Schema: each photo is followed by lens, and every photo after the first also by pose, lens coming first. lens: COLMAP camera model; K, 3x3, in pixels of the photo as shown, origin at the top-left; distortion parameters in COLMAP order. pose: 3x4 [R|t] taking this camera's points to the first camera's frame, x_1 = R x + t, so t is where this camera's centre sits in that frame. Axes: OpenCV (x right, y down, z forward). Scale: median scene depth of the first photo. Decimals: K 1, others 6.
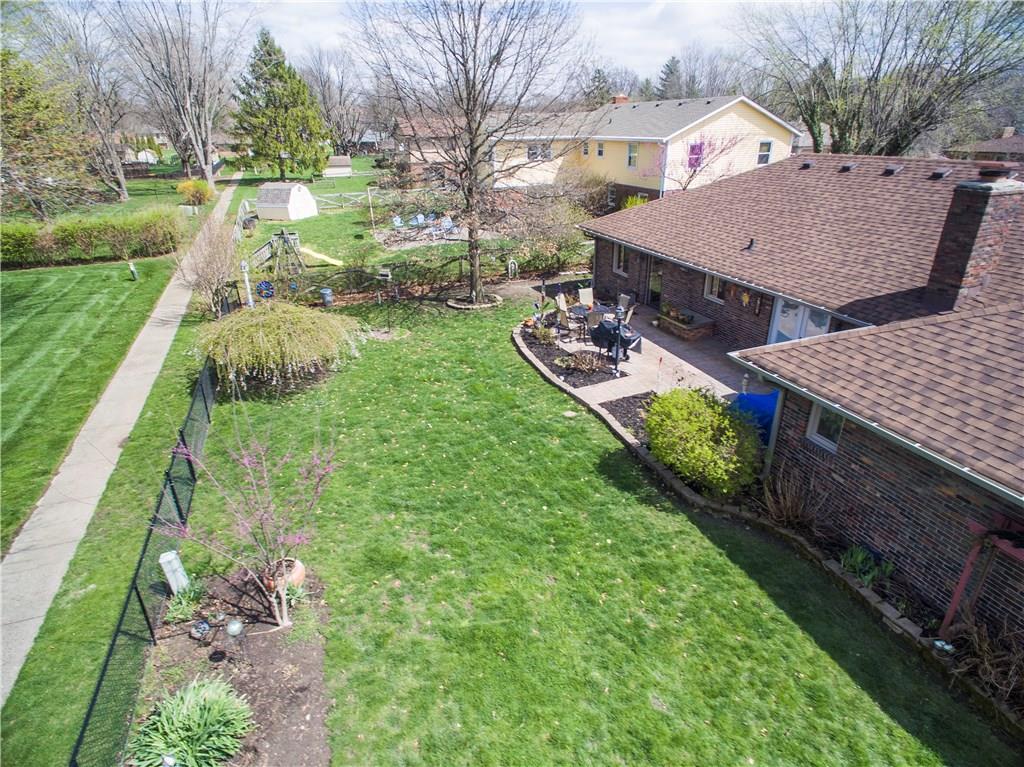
lens RADIAL K [[574.3, 0, 512.6], [0, 574.3, 379.1], [0, 0, 1]] dist [0.002552, 0.004247]
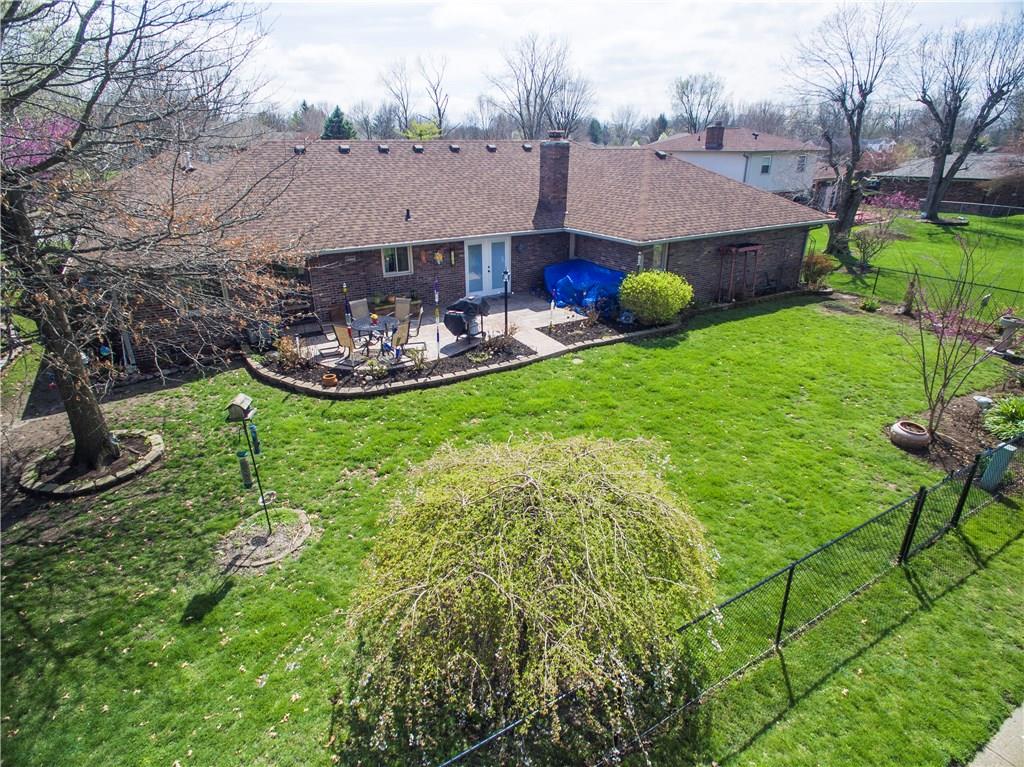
lens RADIAL K [[574.3, 0, 513.3], [0, 574.3, 379.0], [0, 0, 1]] dist [0.002552, 0.004247]
pose [[-0.201182, -0.355695, 0.912692, -0.867918], [0.404206, 0.818572, 0.408113, -0.398406], [-0.892268, 0.451021, -0.020908, 1.143749]]
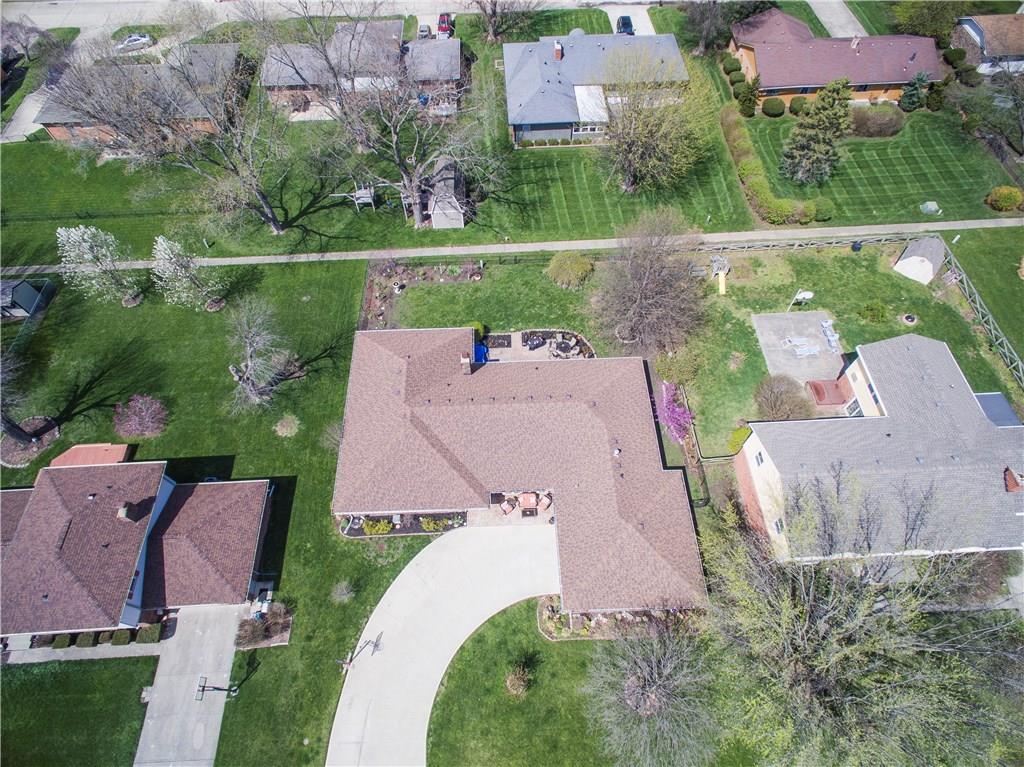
lens RADIAL K [[574.3, 0, 512.9], [0, 574.3, 382.7], [0, 0, 1]] dist [0.002552, 0.004247]
pose [[-0.315764, 0.817953, -0.480881, 2.201120], [-0.369702, 0.360695, 0.856282, -3.049154], [0.873850, 0.448166, 0.188504, 0.447463]]
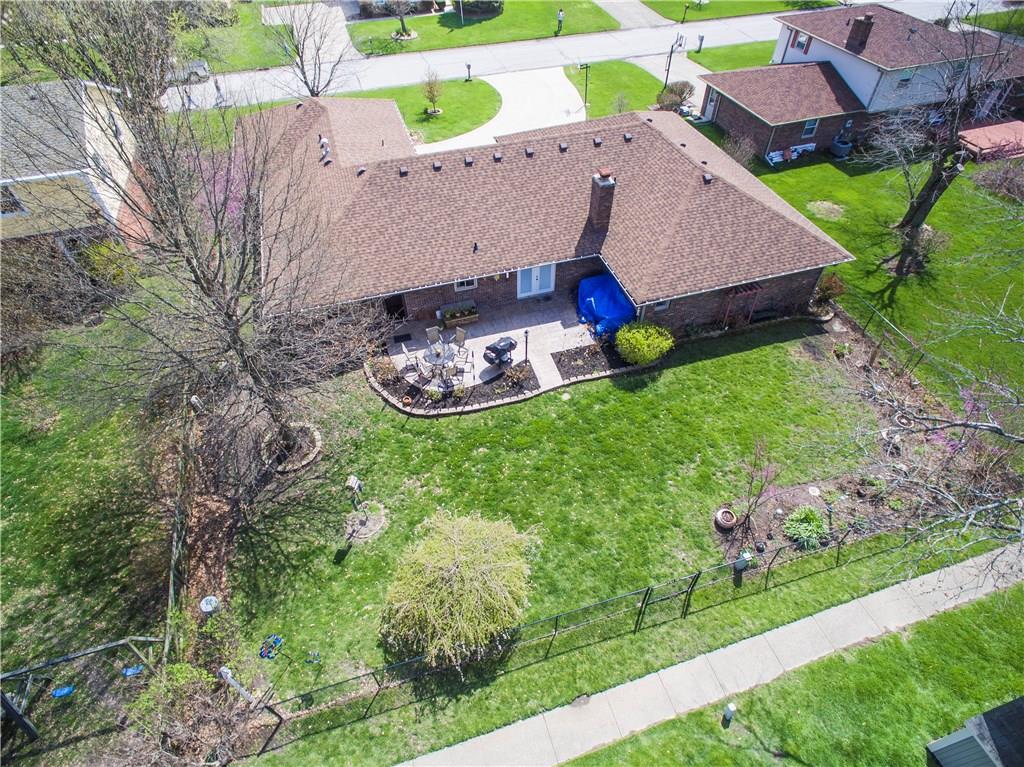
lens RADIAL K [[574.3, 0, 512.0], [0, 574.3, 382.6], [0, 0, 1]] dist [0.002552, 0.004247]
pose [[0.059067, -0.713129, 0.698540, -1.012927], [0.413135, 0.654486, 0.633220, -1.053802], [-0.908752, 0.251189, 0.333277, 0.587199]]
